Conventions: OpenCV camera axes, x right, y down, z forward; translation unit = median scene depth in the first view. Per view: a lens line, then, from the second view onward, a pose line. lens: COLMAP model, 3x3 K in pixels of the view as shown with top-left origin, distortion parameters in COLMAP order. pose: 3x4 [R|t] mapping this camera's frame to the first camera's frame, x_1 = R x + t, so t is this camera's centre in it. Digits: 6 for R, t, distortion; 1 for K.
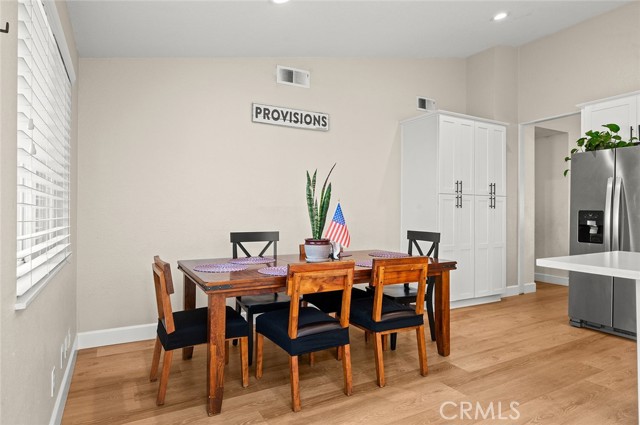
lens RADIAL K [[371.1, 0, 319.4], [0, 371.1, 212.1], [0, 0, 1]] dist [0.000754, 0.000028]
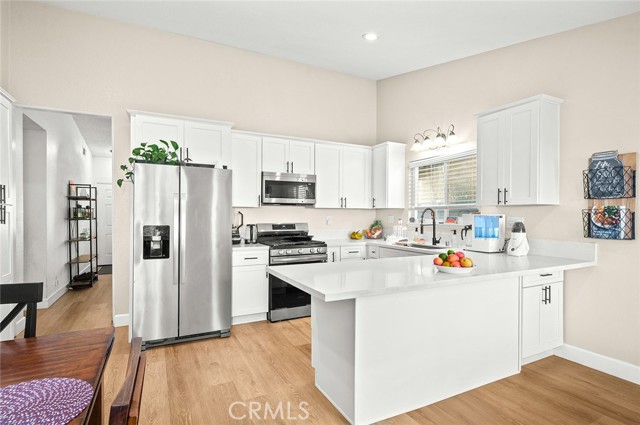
lens RADIAL K [[317.0, 0, 320.2], [0, 317.0, 218.2], [0, 0, 1]] dist [-0.014316, 0.000282]
pose [[0.027177, -0.010639, 0.999574, -0.095130], [-0.000517, 0.999943, 0.010657, -0.036541], [-0.999630, -0.000807, 0.027170, 0.630684]]
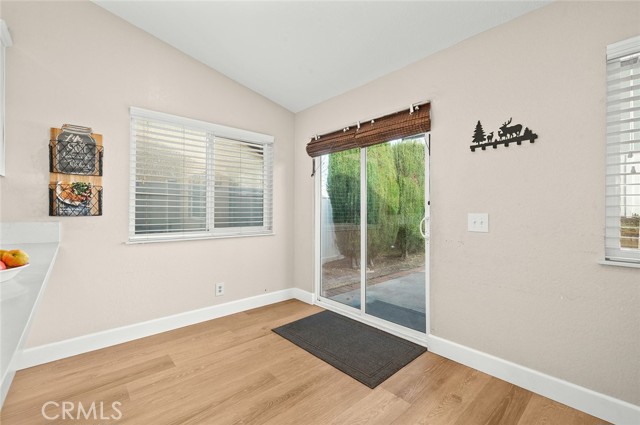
lens RADIAL K [[278.3, 0, 318.4], [0, 278.3, 207.7], [0, 0, 1]] dist [-0.003494, 0.000242]
pose [[-0.974500, -0.004321, -0.224346, 0.299856], [-0.003969, 0.999990, -0.002022, 0.003228], [0.224353, -0.001080, -0.974507, 0.727217]]
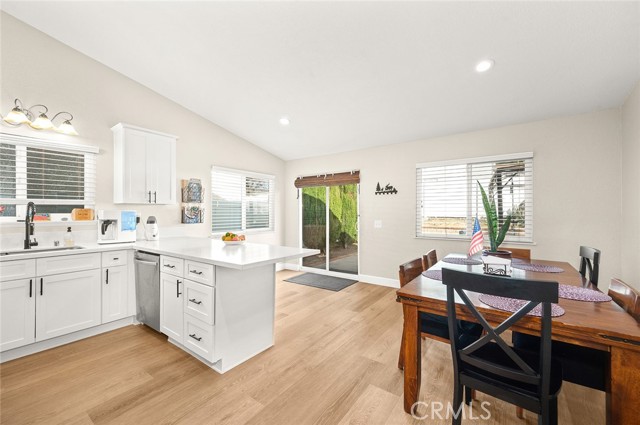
lens RADIAL K [[257.7, 0, 316.3], [0, 257.7, 209.9], [0, 0, 1]] dist [0.002222, 0.001185]
pose [[-0.908746, -0.003447, -0.417336, 0.713967], [-0.001444, 0.999986, -0.005116, -0.036859], [0.417348, -0.004046, -0.908738, 1.352398]]
